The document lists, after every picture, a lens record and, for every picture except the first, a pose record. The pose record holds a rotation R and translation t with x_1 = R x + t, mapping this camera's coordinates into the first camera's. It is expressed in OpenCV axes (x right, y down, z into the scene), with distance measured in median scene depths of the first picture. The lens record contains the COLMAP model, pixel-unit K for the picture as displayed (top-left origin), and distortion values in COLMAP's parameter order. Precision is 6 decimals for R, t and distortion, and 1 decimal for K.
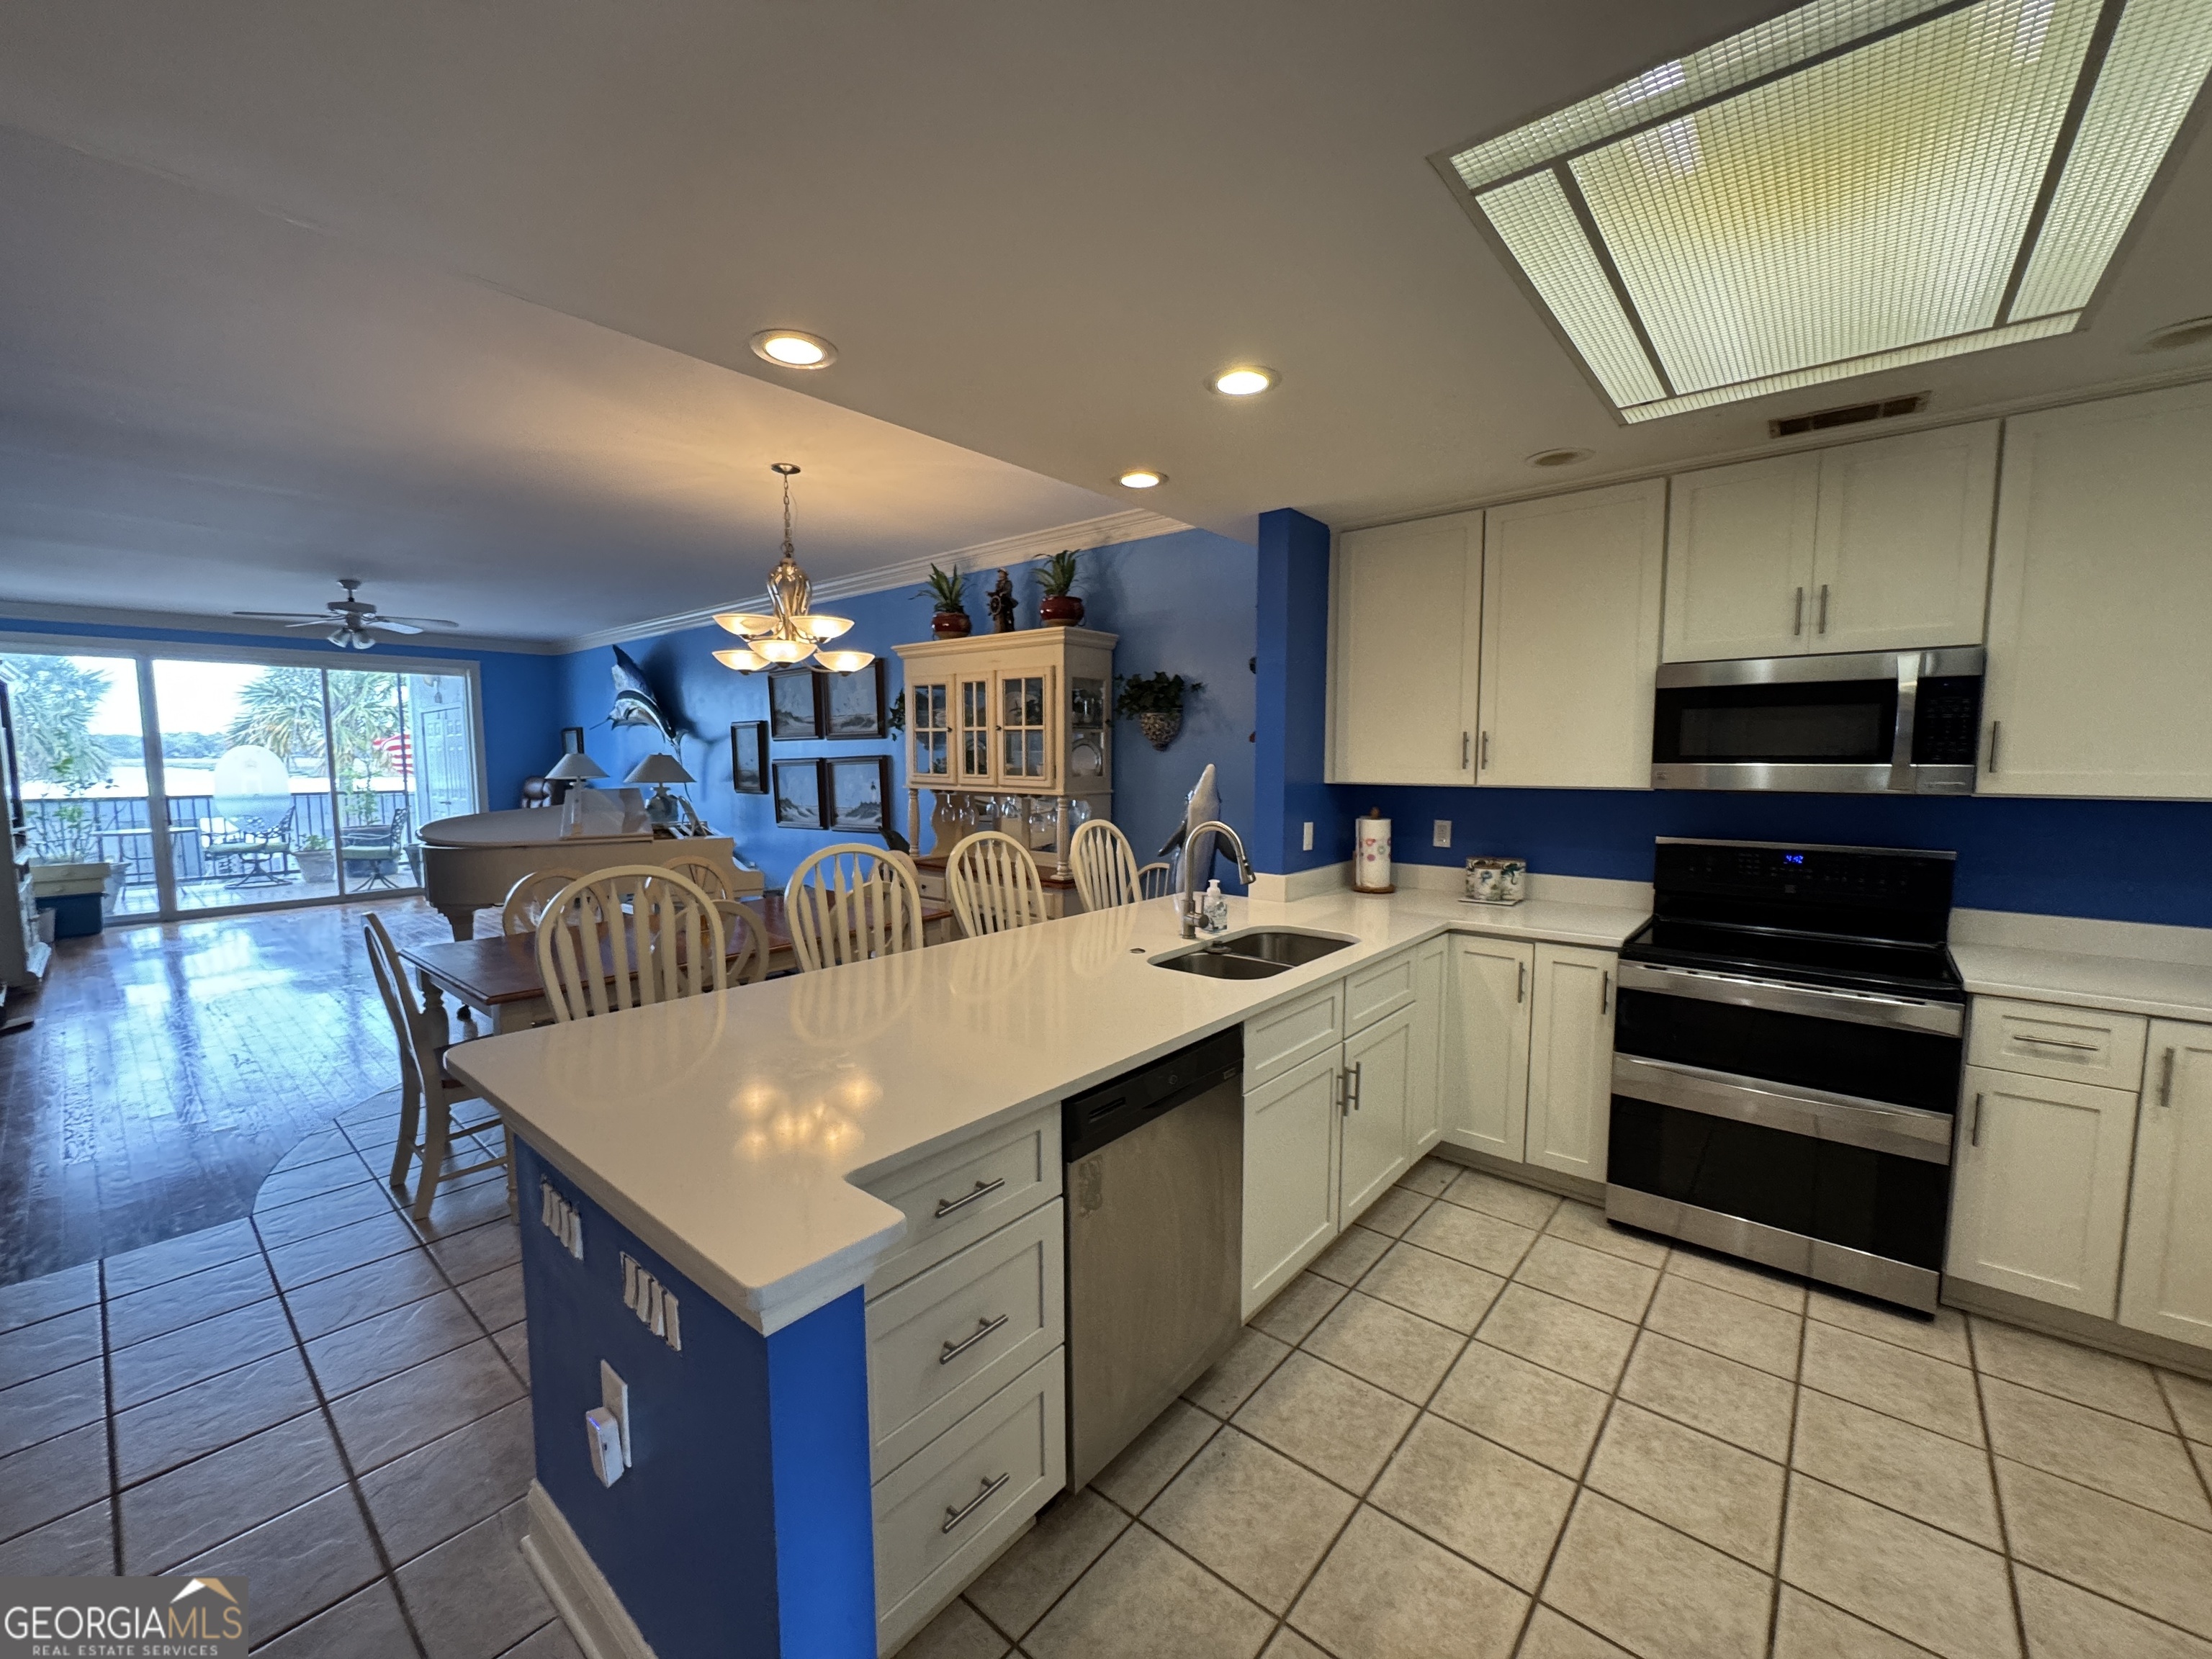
lens RADIAL K [[880.8, 0, 1107.1], [0, 880.8, 830.7], [0, 0, 1]] dist [-0.004327, 0.000658]
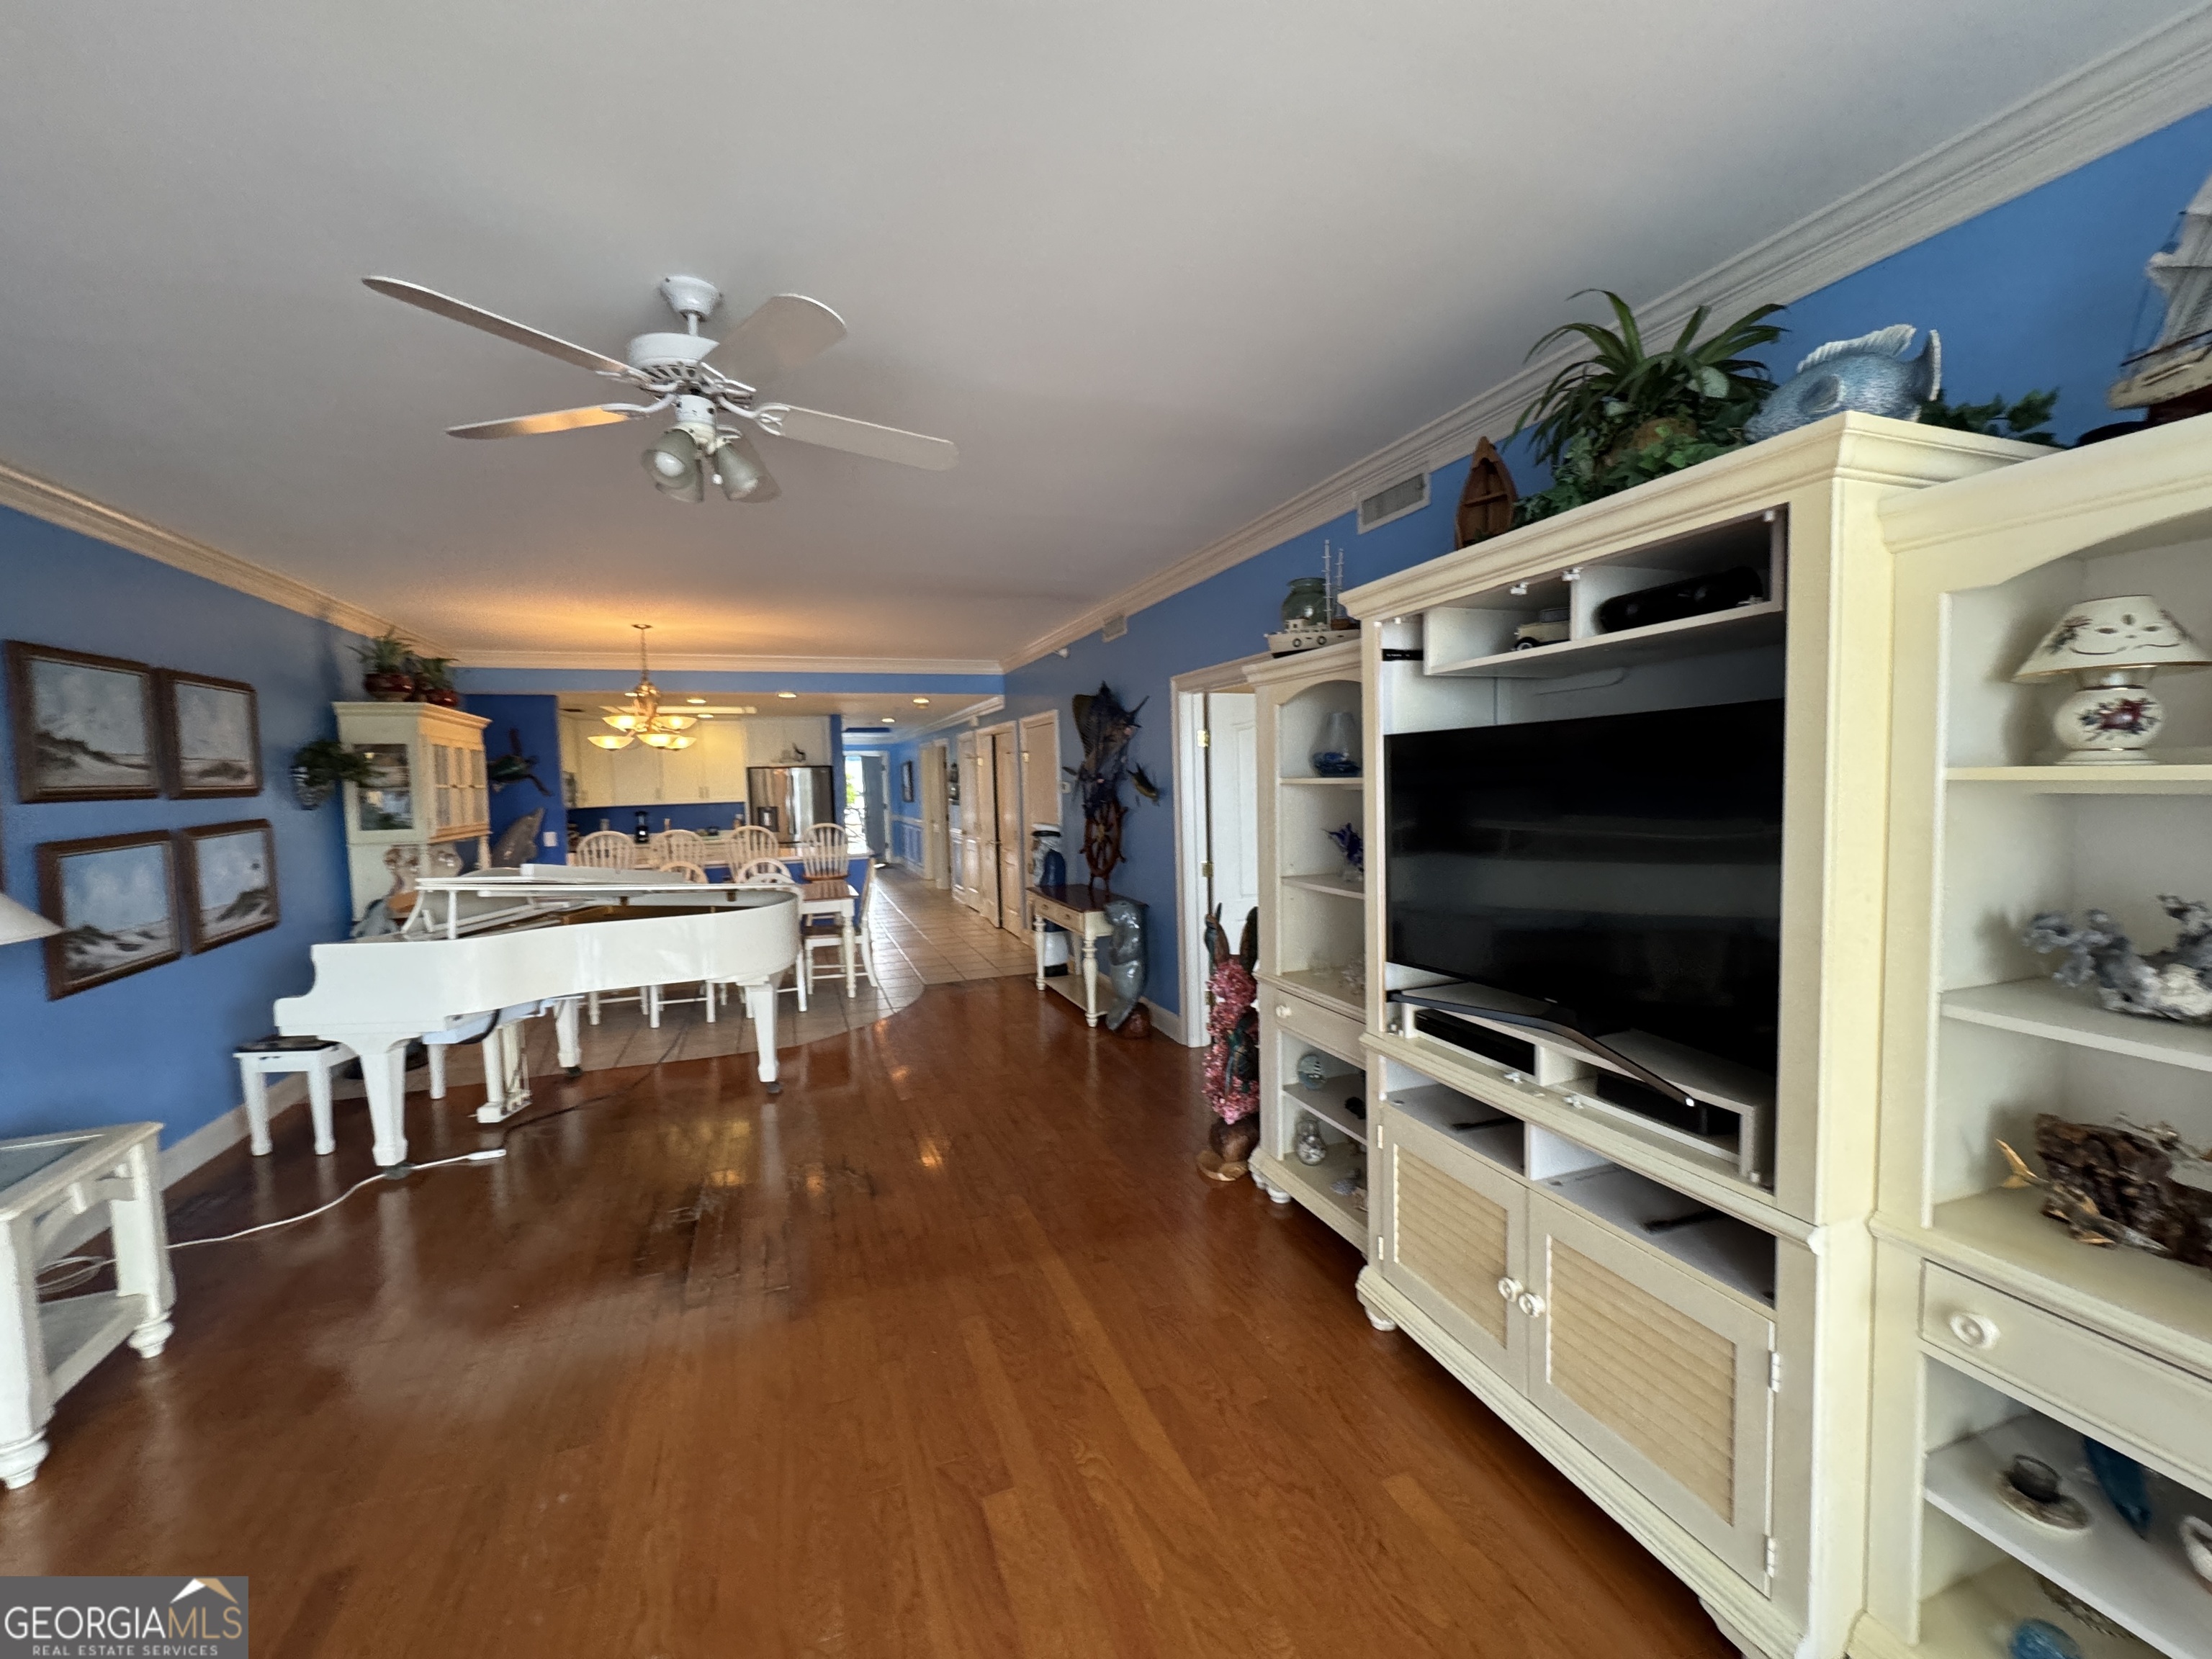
lens RADIAL K [[880.8, 0, 1107.1], [0, 880.8, 830.7], [0, 0, 1]] dist [-0.004327, 0.000658]
pose [[-0.874282, -0.003118, 0.485409, -2.118996], [0.074143, 0.987388, 0.139883, -0.221432], [-0.479723, 0.158287, -0.863024, 2.274526]]
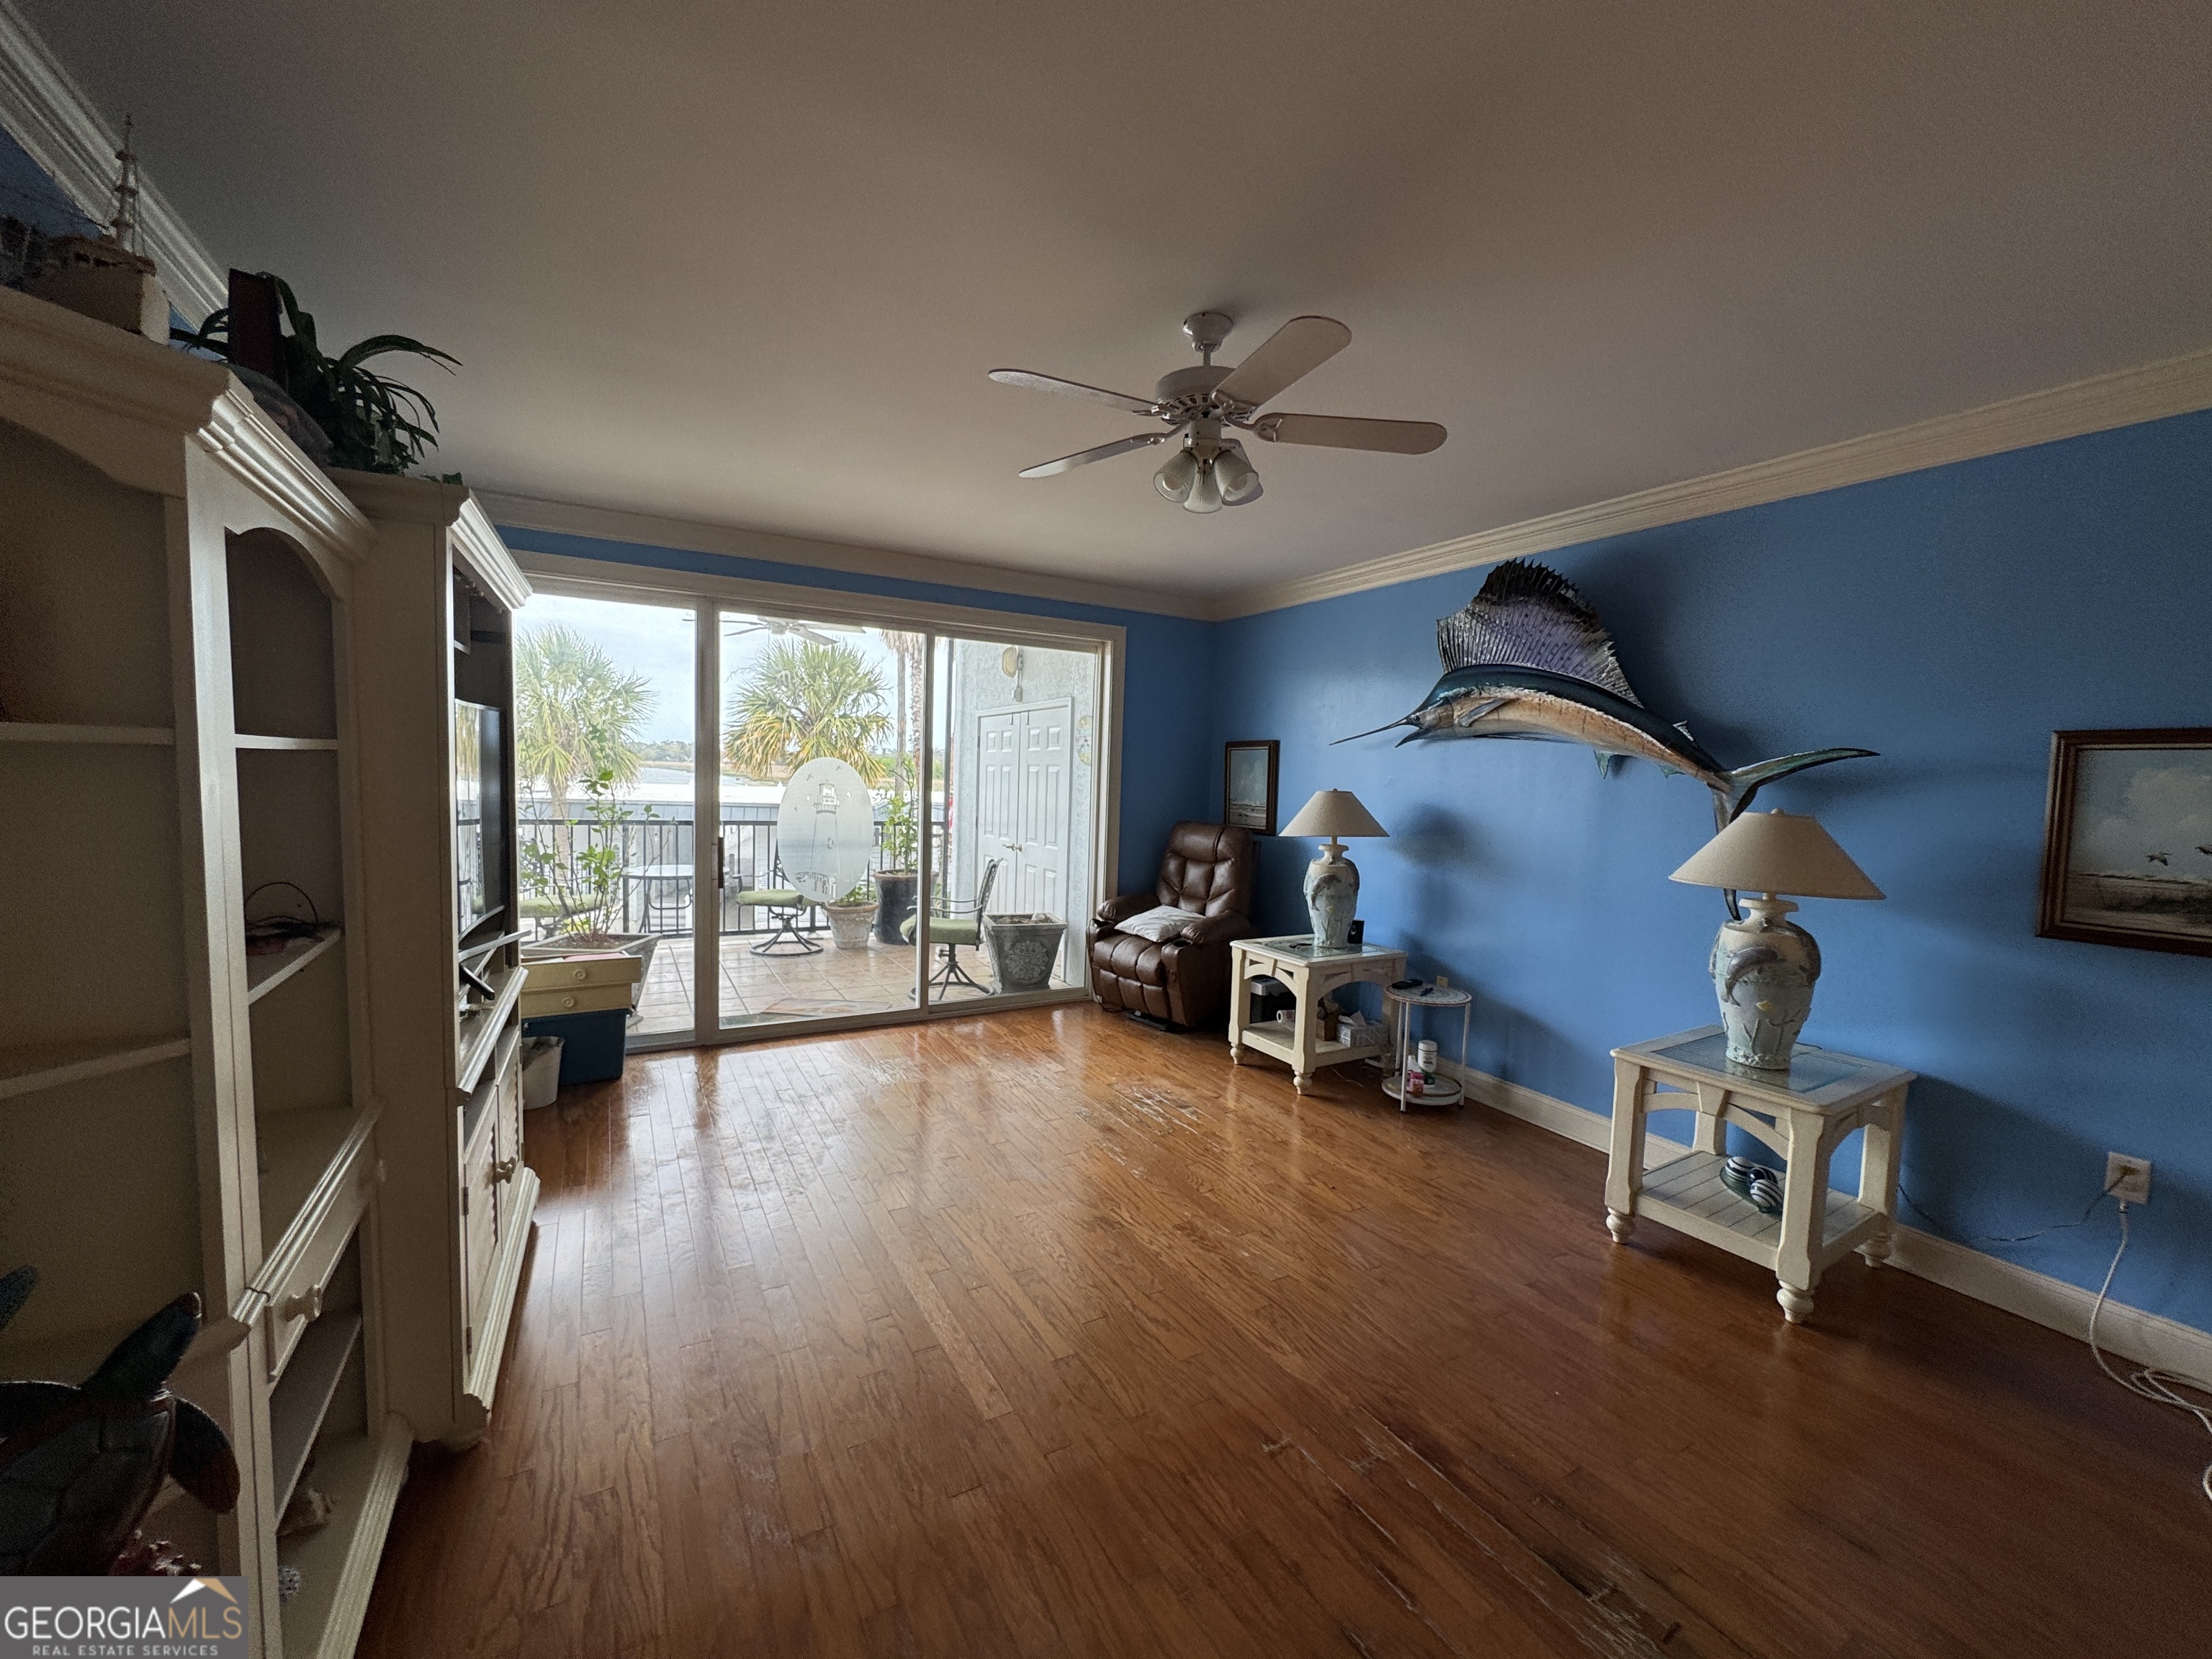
lens RADIAL K [[880.8, 0, 1107.1], [0, 880.8, 830.7], [0, 0, 1]] dist [-0.004327, 0.000658]
pose [[0.938452, 0.053936, -0.341172, -1.407135], [-0.062992, 0.997894, -0.015511, -0.121045], [0.339616, 0.036047, 0.939873, 1.194677]]
